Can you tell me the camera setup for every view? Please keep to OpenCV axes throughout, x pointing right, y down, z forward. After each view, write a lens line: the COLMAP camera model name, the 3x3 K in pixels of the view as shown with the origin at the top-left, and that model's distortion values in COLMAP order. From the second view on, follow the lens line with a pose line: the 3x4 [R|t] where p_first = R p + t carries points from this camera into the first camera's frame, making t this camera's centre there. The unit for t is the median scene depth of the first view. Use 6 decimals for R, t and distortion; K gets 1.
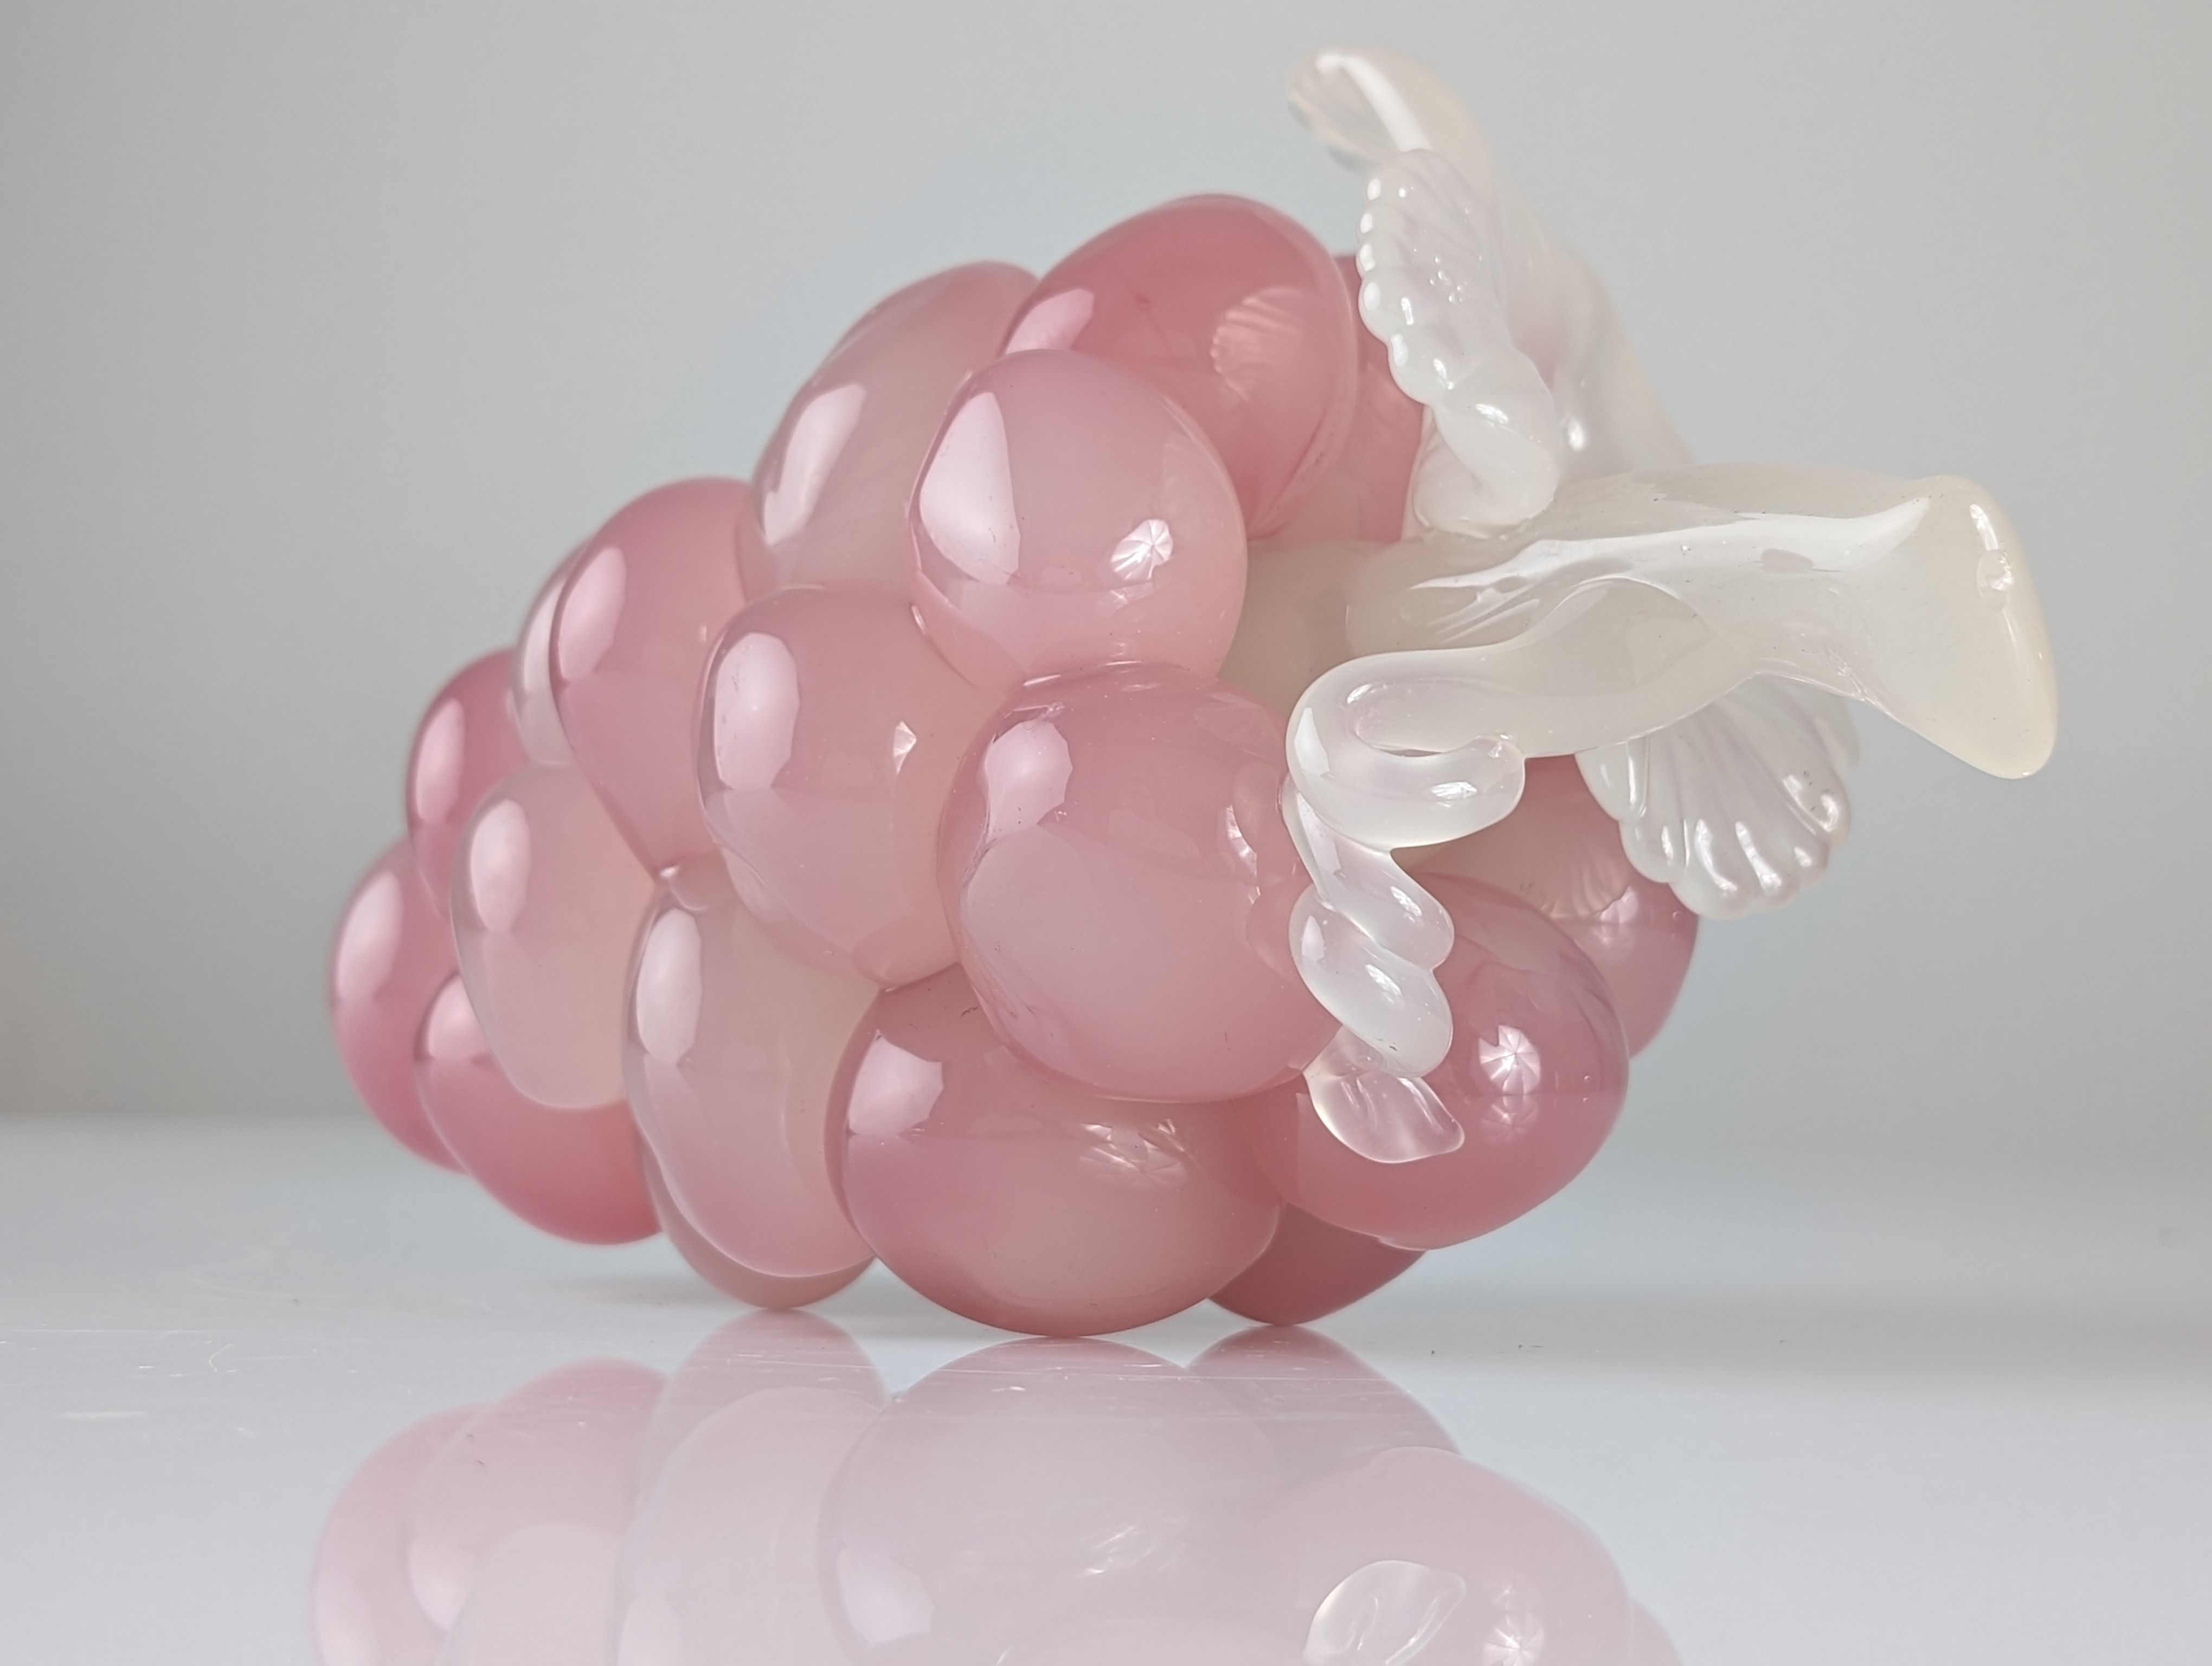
lens RADIAL K [[3417.4, 0, 1106.0], [0, 3417.4, 833.0], [0, 0, 1]] dist [0.294044, -1.917425]
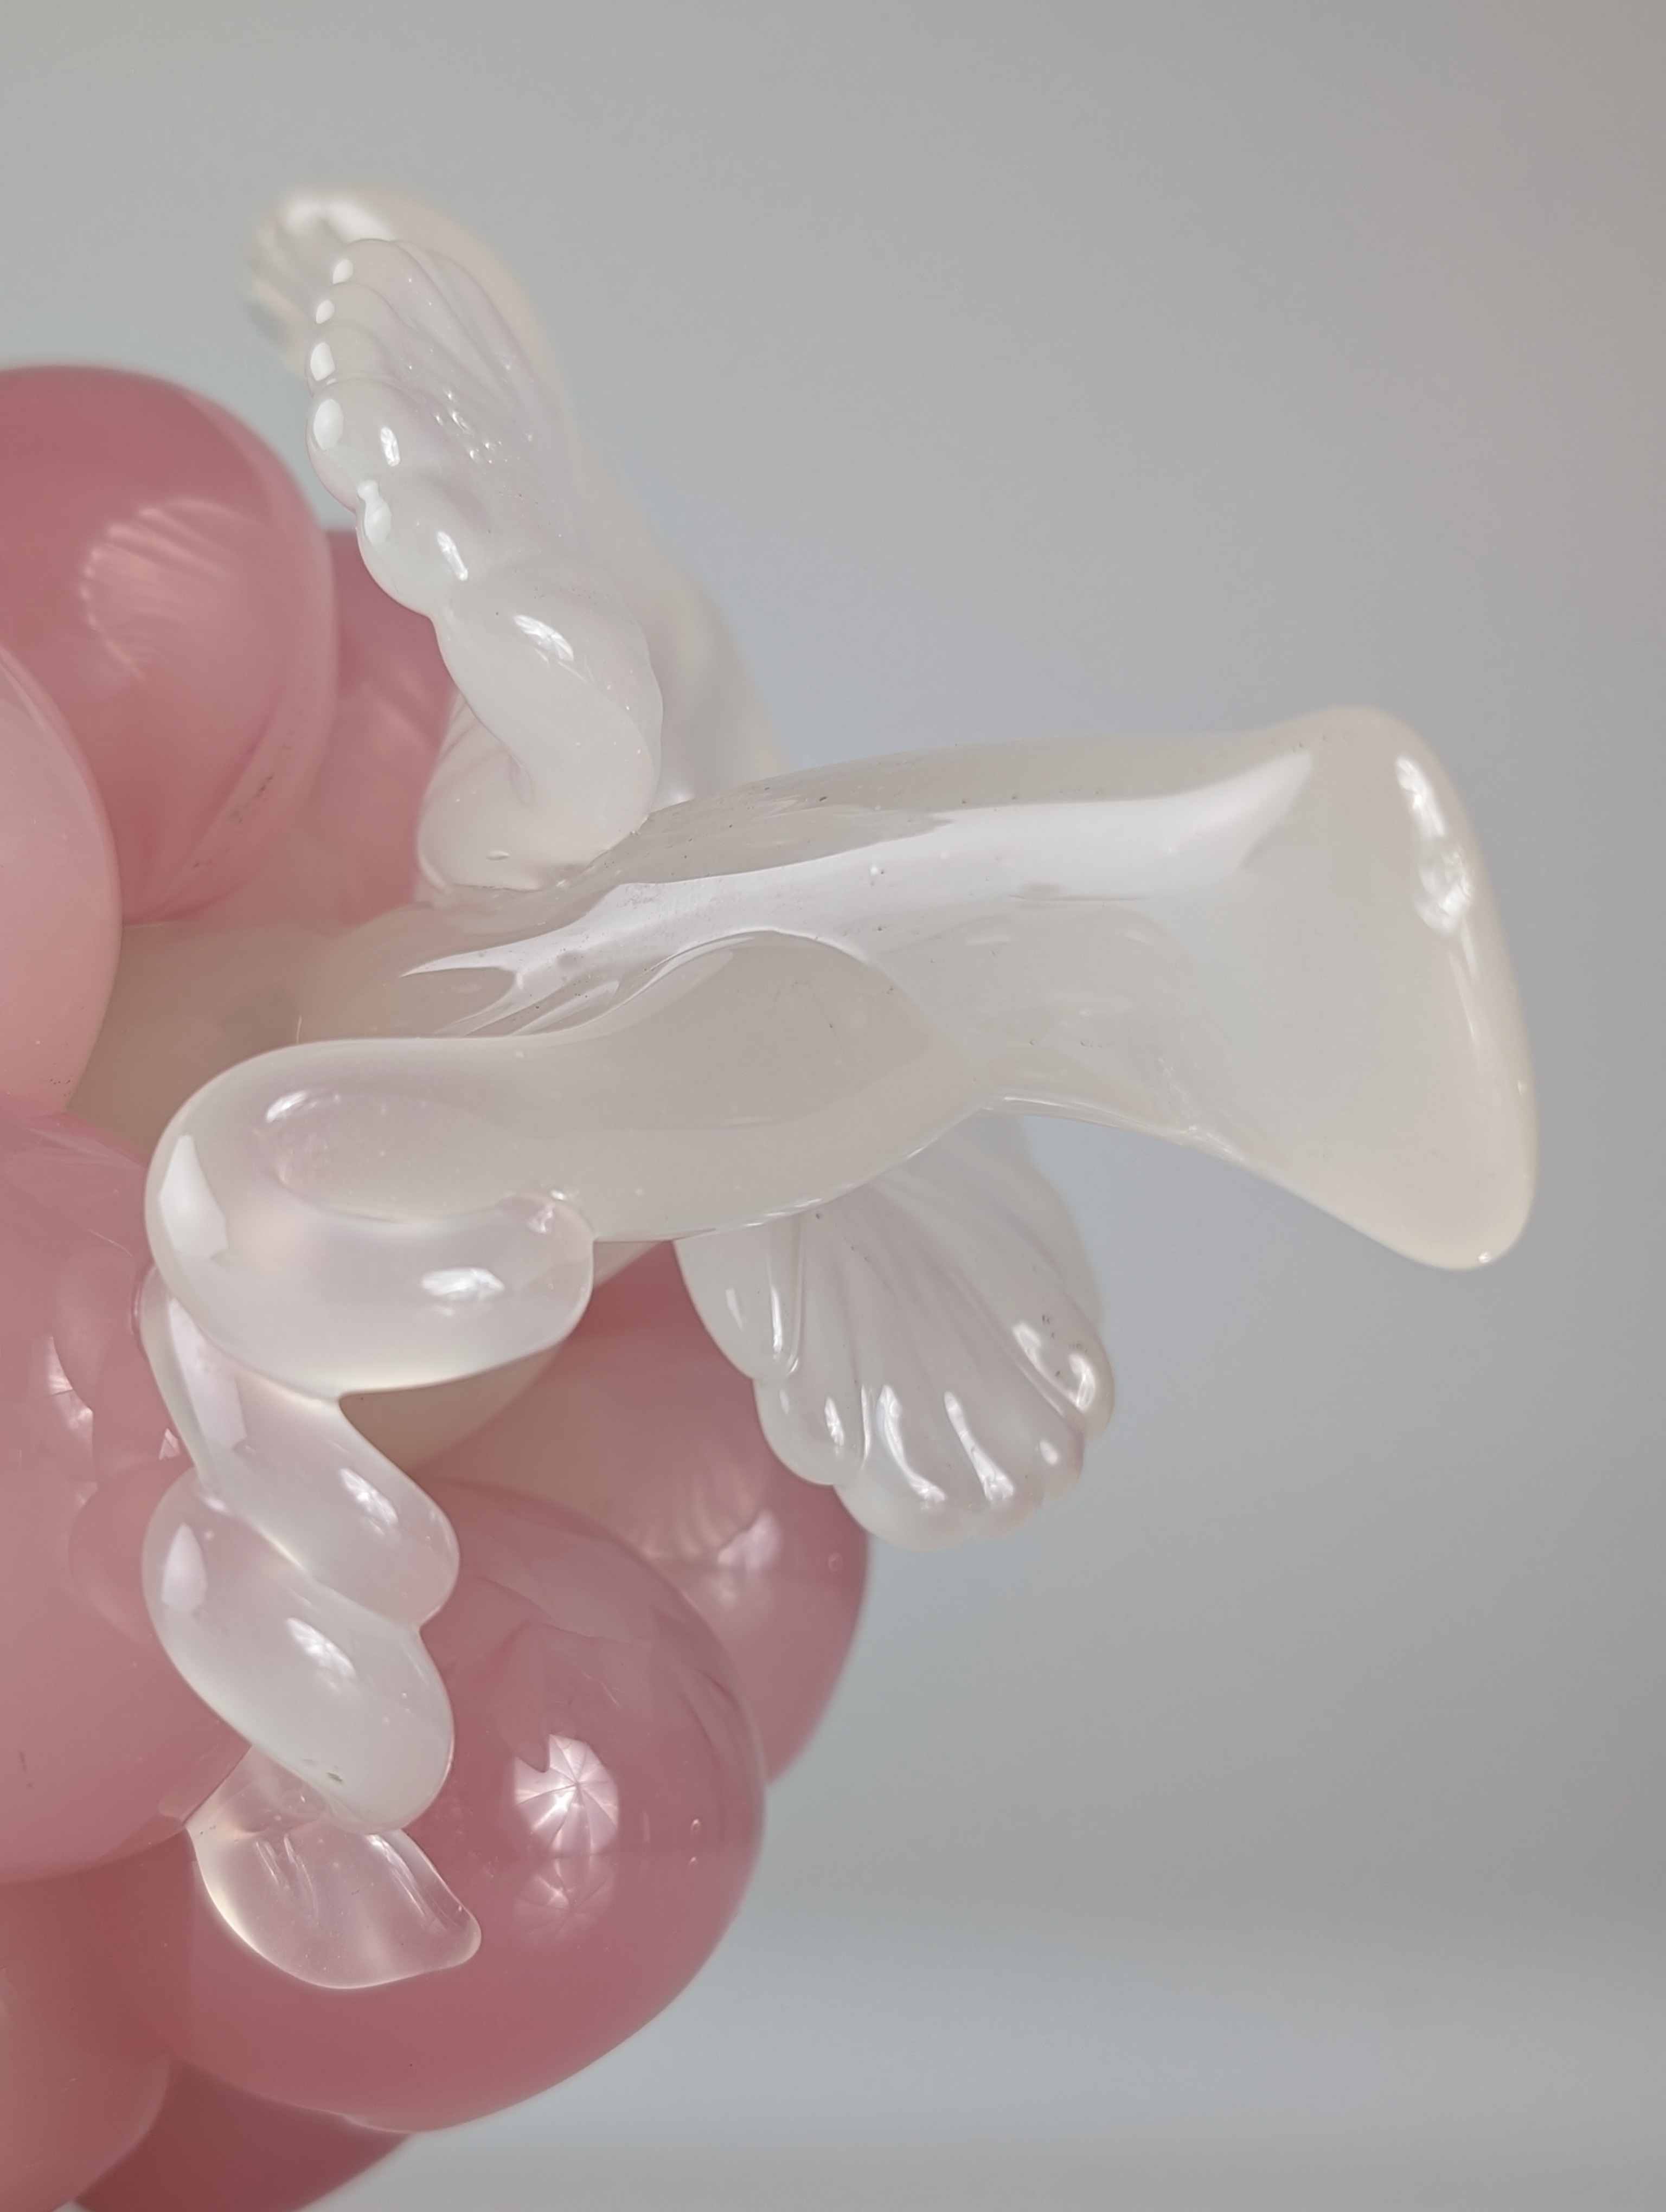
lens RADIAL K [[3417.4, 0, 885.0], [0, 3417.4, 1107.4], [0, 0, 1]] dist [0.294044, -1.917425]
pose [[0.981061, 0.025757, 0.191977, 0.057626], [-0.000827, 0.991667, -0.128824, 0.026758], [-0.193695, 0.126226, 0.972908, 0.422375]]
